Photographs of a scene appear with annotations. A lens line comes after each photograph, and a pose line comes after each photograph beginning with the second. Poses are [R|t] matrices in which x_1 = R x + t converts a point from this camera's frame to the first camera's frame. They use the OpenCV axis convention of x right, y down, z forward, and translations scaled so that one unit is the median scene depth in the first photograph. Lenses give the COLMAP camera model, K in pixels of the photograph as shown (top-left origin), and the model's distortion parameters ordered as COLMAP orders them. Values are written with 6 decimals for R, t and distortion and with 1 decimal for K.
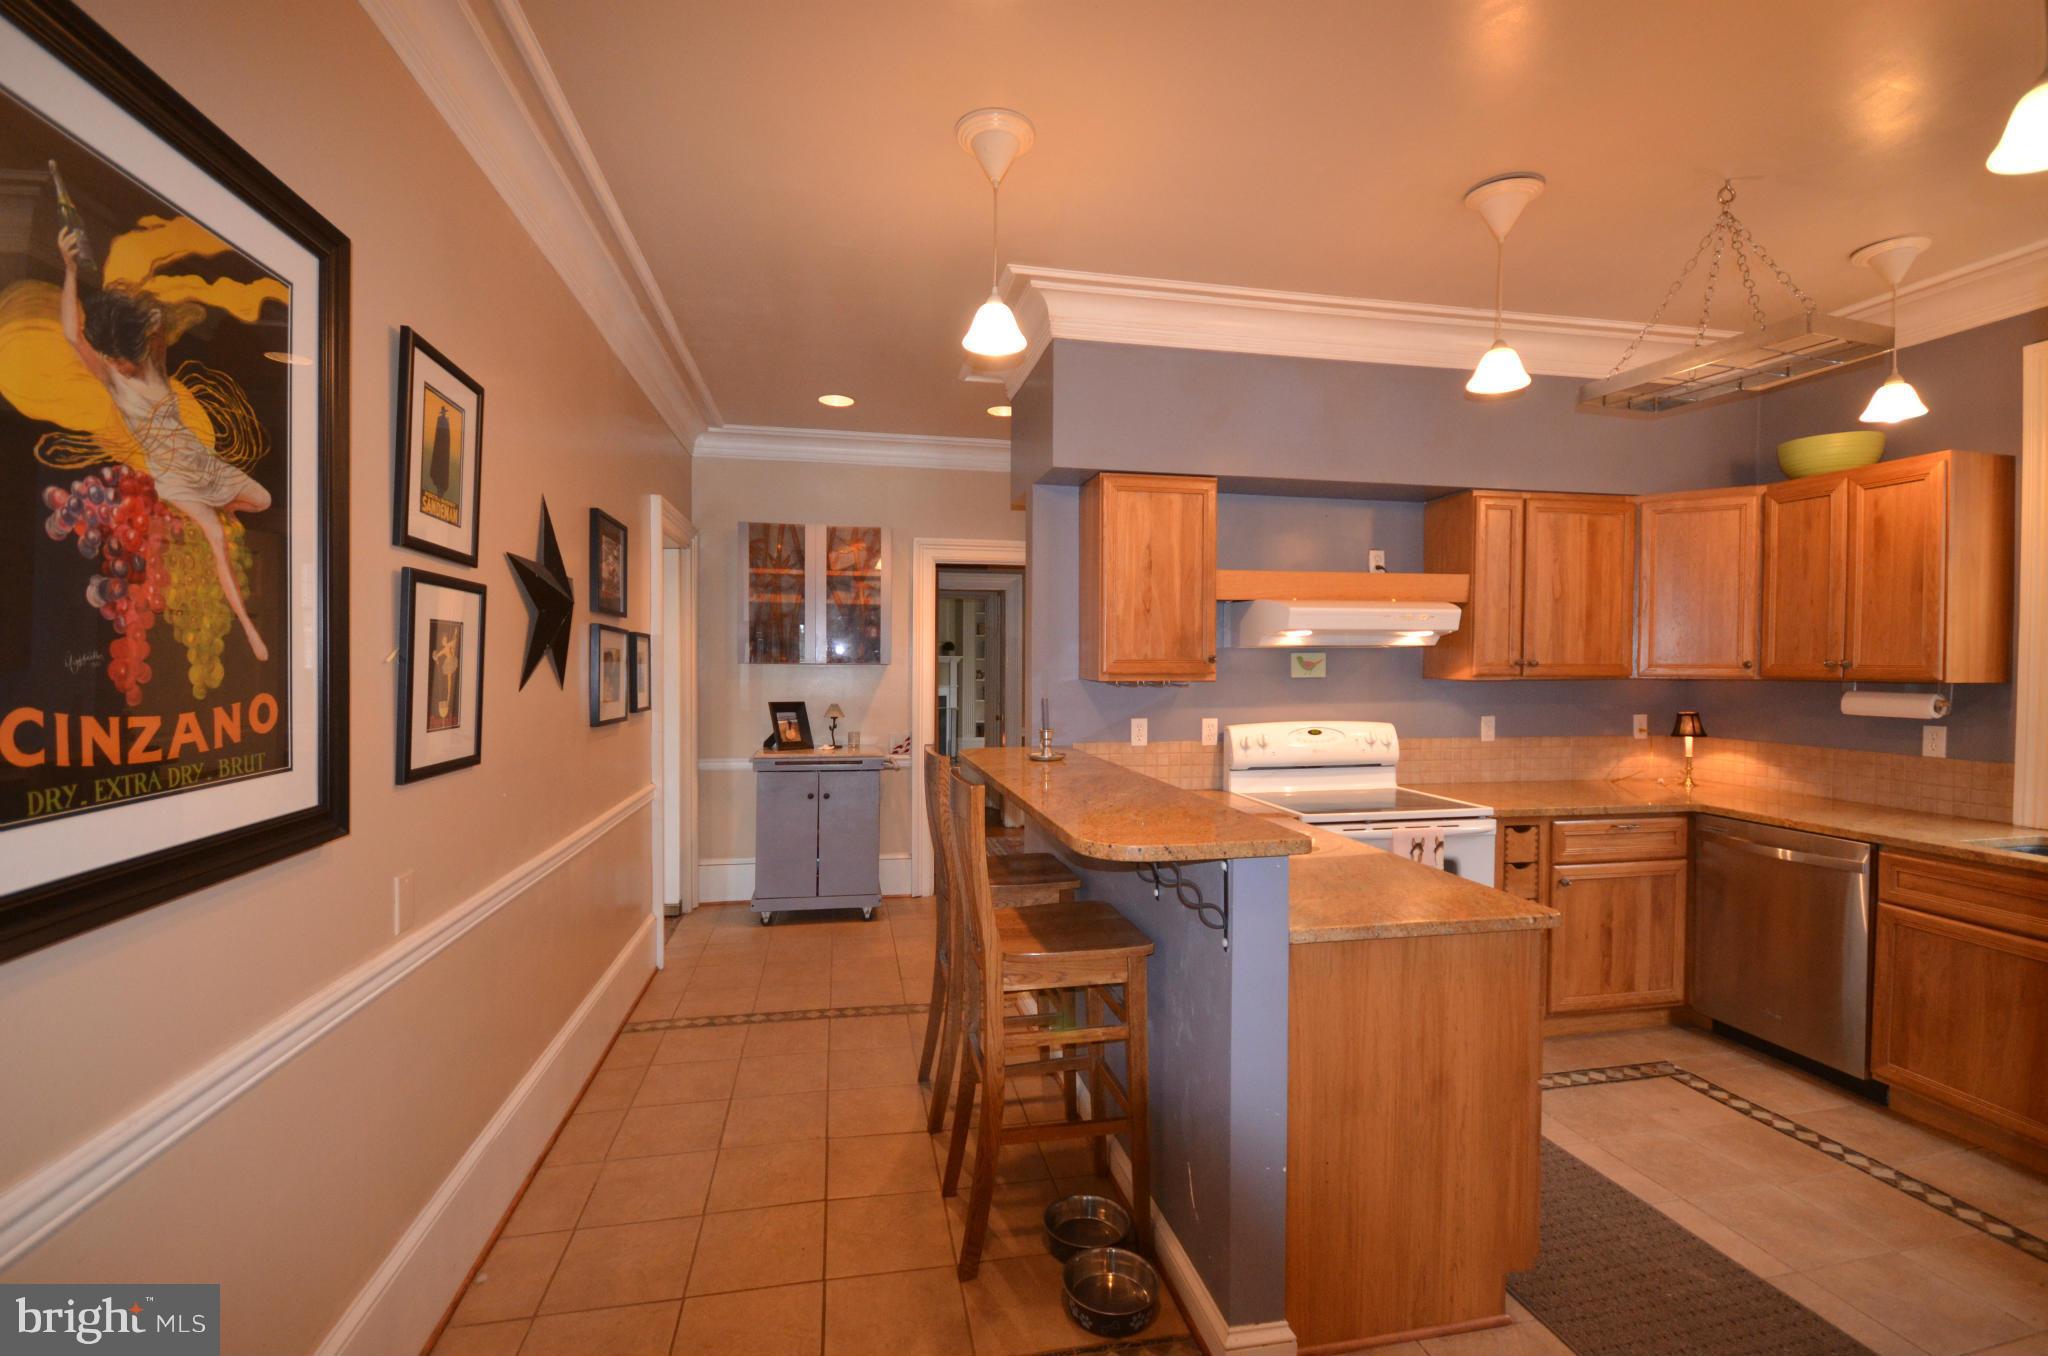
lens RADIAL K [[887.7, 0, 1008.4], [0, 887.7, 682.3], [0, 0, 1]] dist [-0.006823, -0.003475]
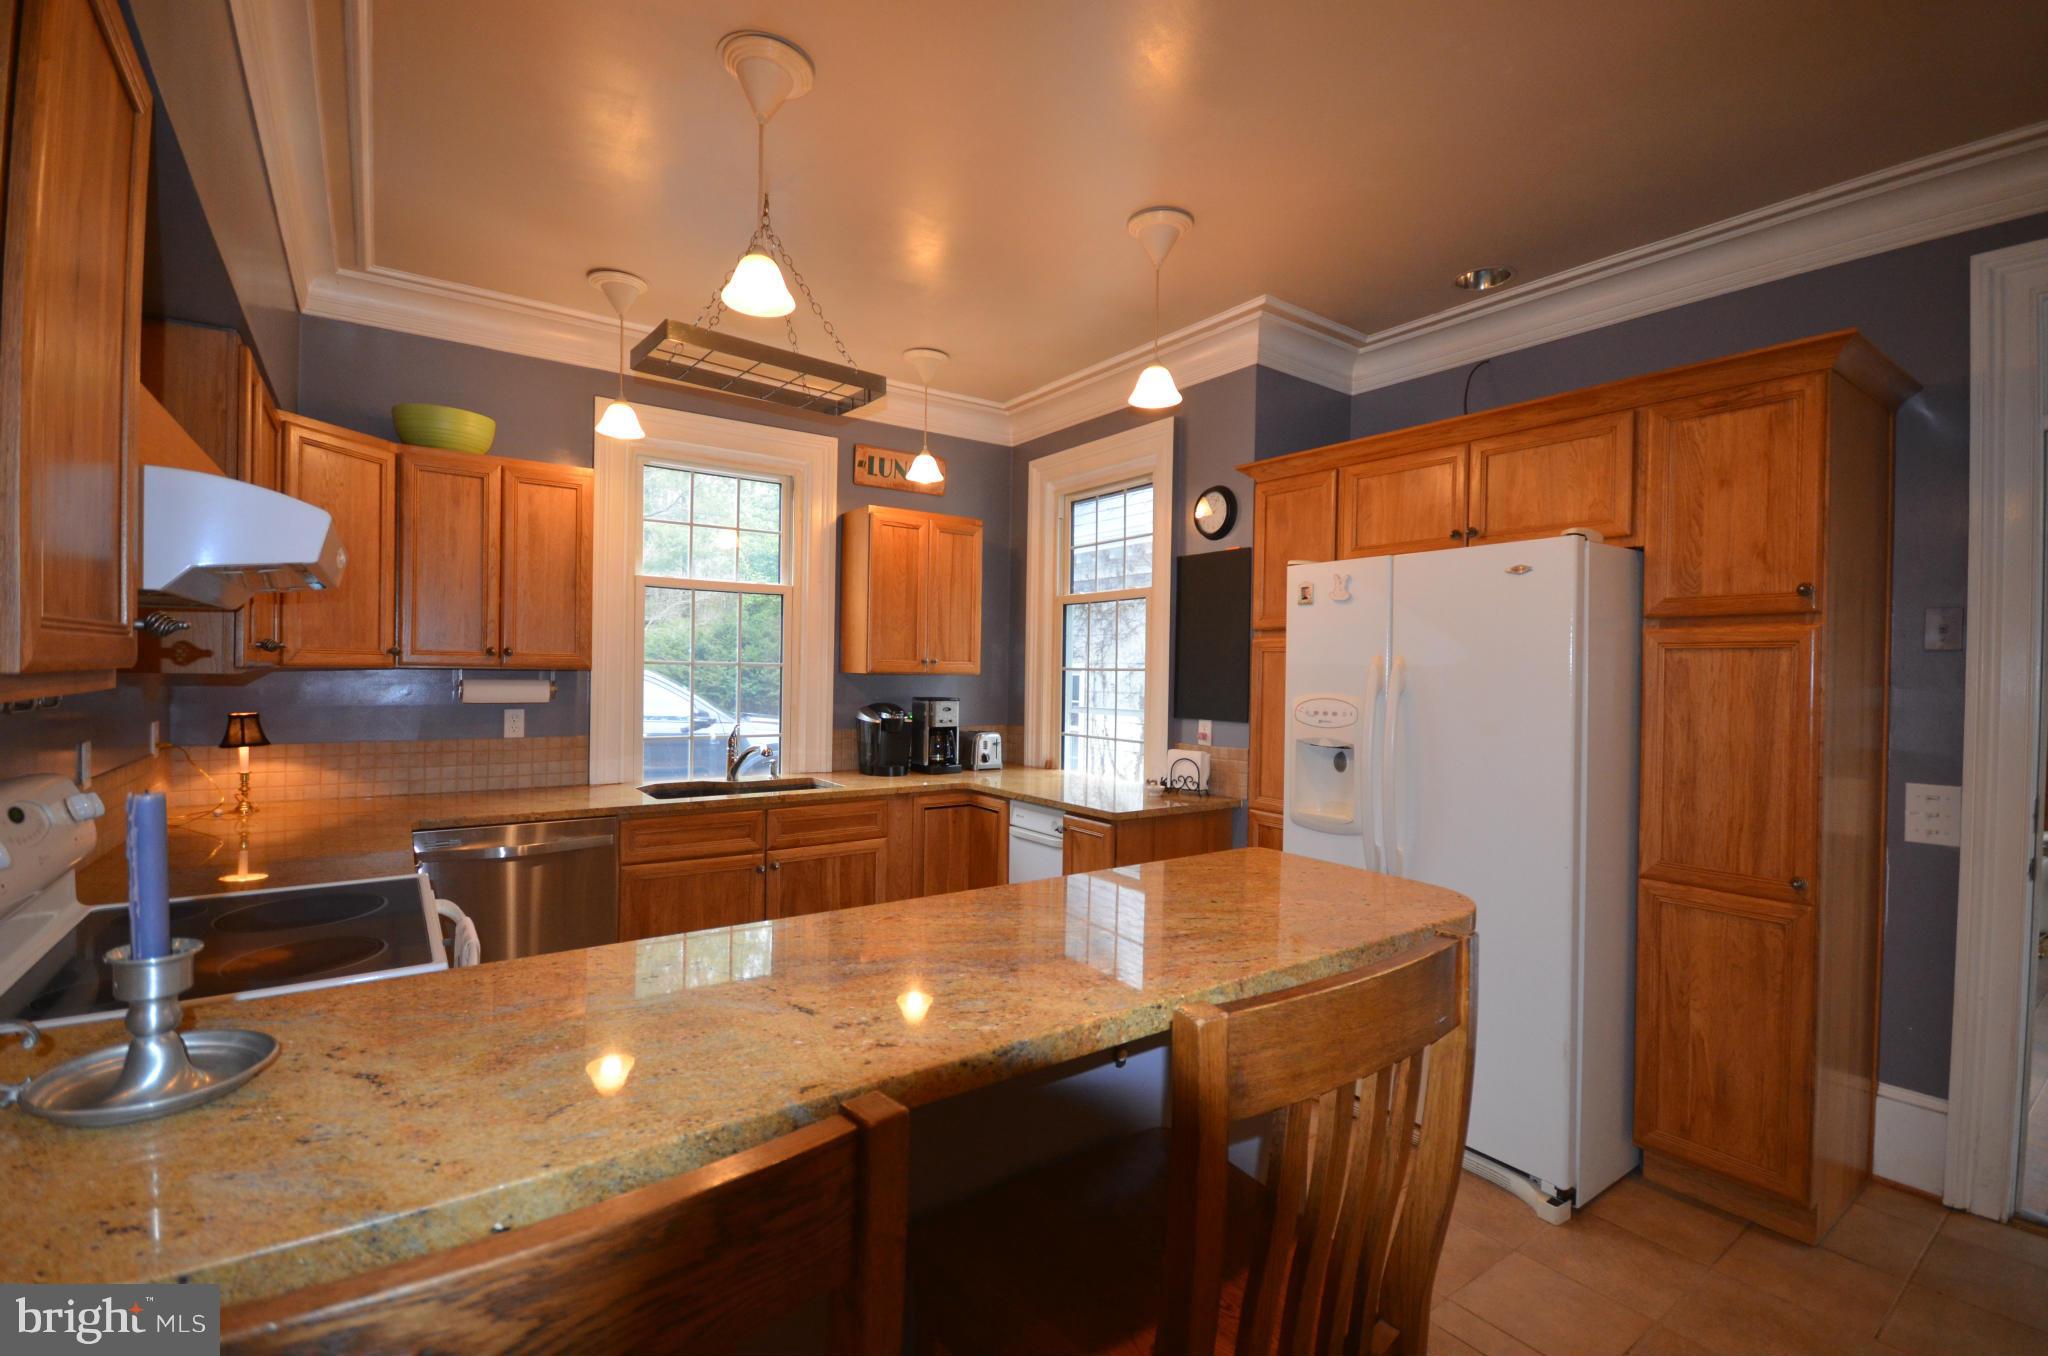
lens RADIAL K [[887.7, 0, 1008.4], [0, 887.7, 682.3], [0, 0, 1]] dist [-0.006823, -0.003475]
pose [[-0.417563, -0.021978, 0.908382, -0.192707], [0.005945, 0.999620, 0.026918, -0.009114], [-0.908629, 0.016640, -0.417273, 0.844742]]
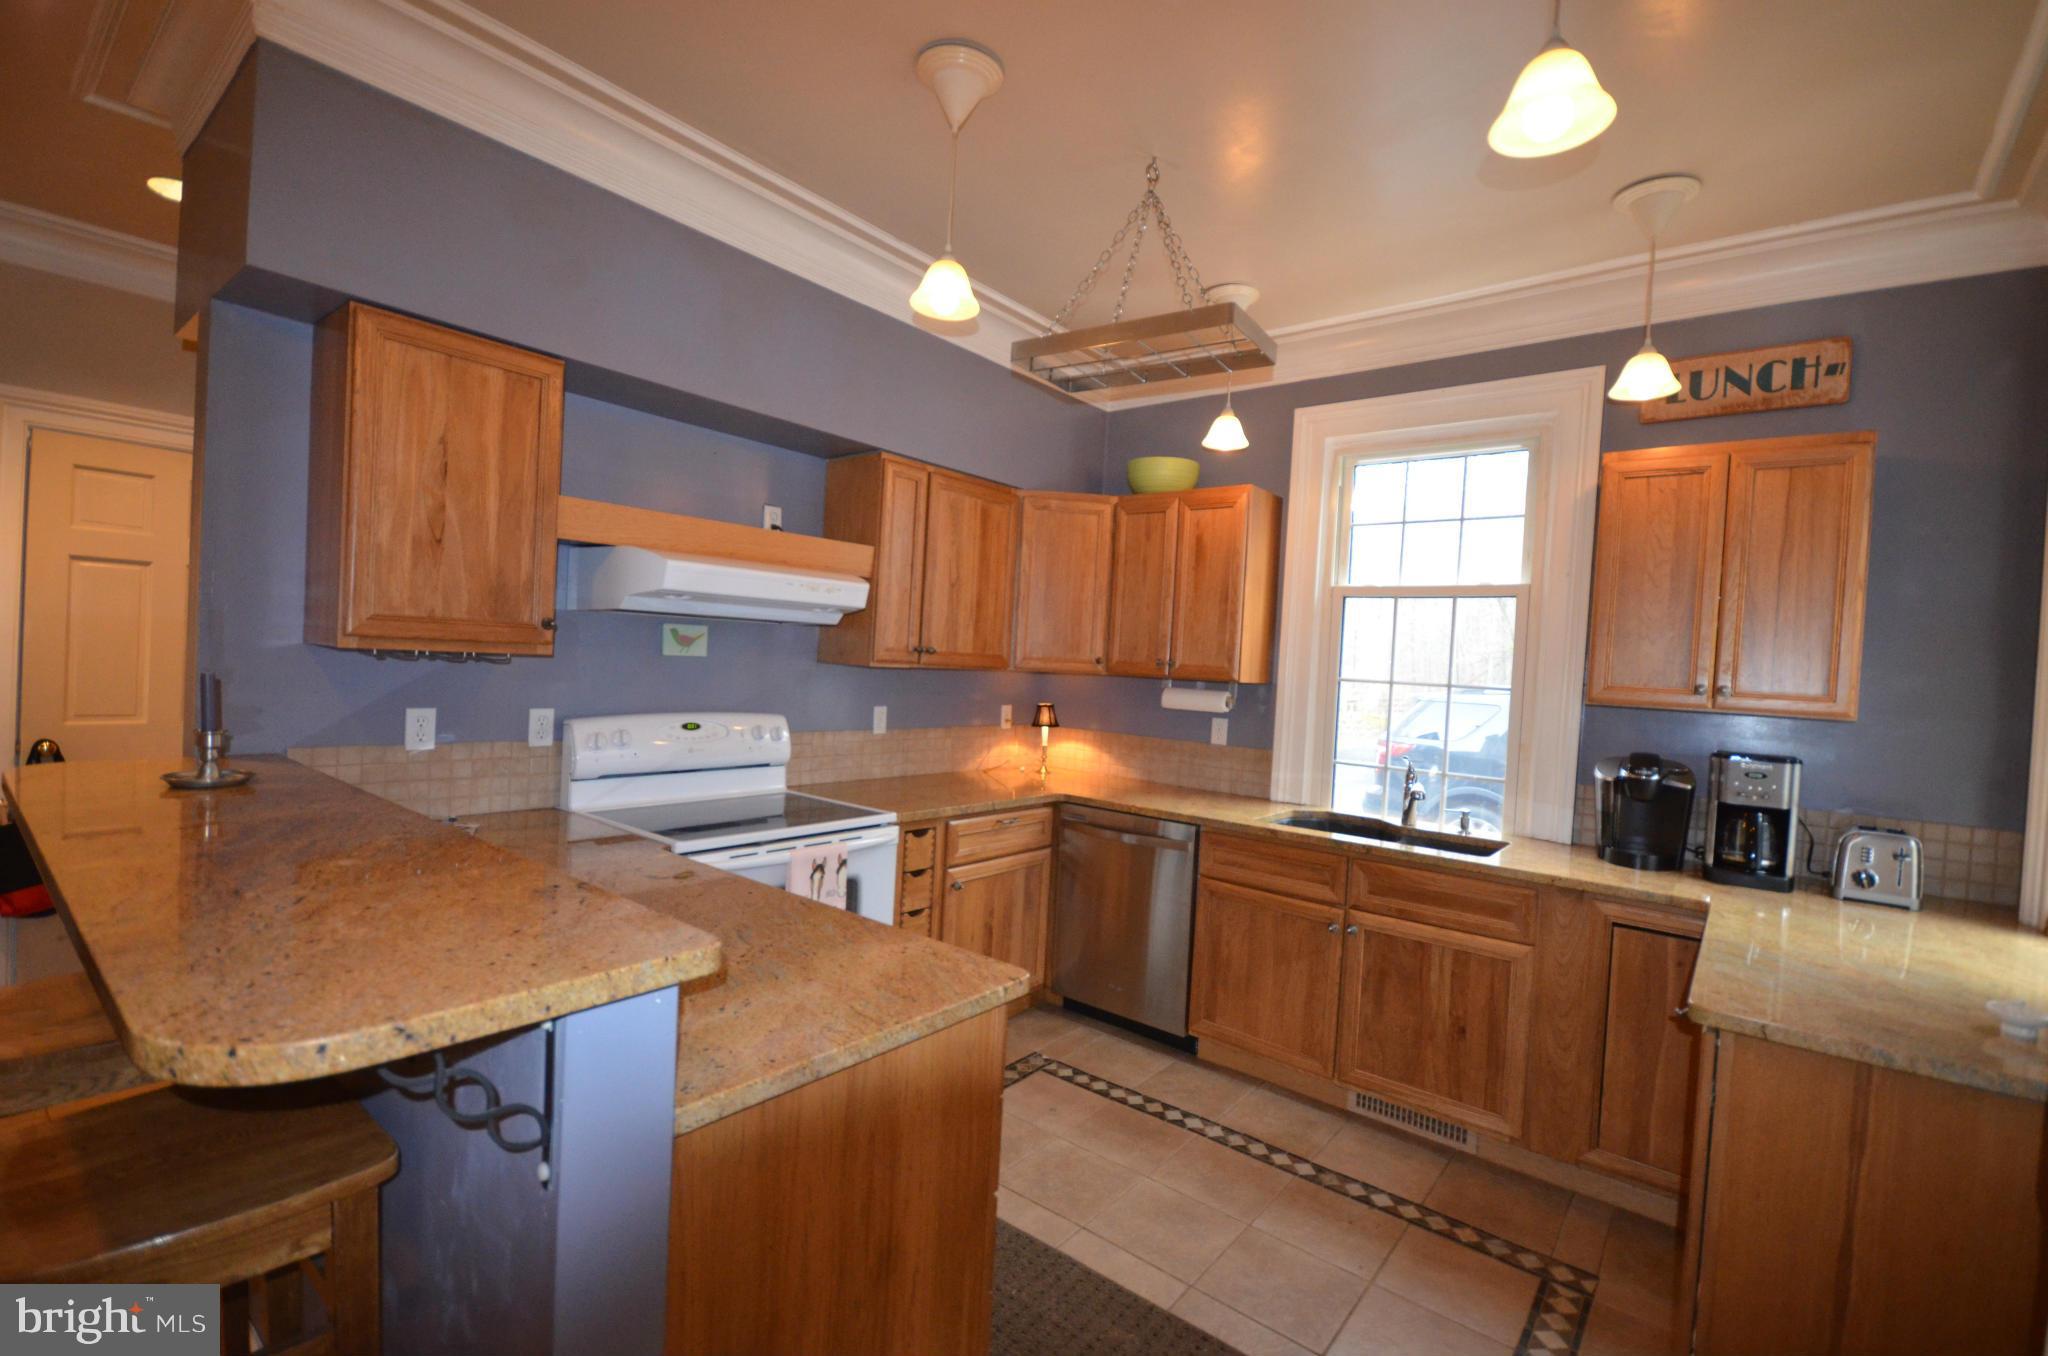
lens RADIAL K [[899.8, 0, 1029.5], [0, 899.8, 678.6], [0, 0, 1]] dist [-0.000053, 0.000137]
pose [[0.756436, 0.024263, 0.653618, 0.058679], [-0.035132, 0.999376, 0.003561, 0.000927], [-0.653124, -0.025657, 0.756816, 0.231473]]
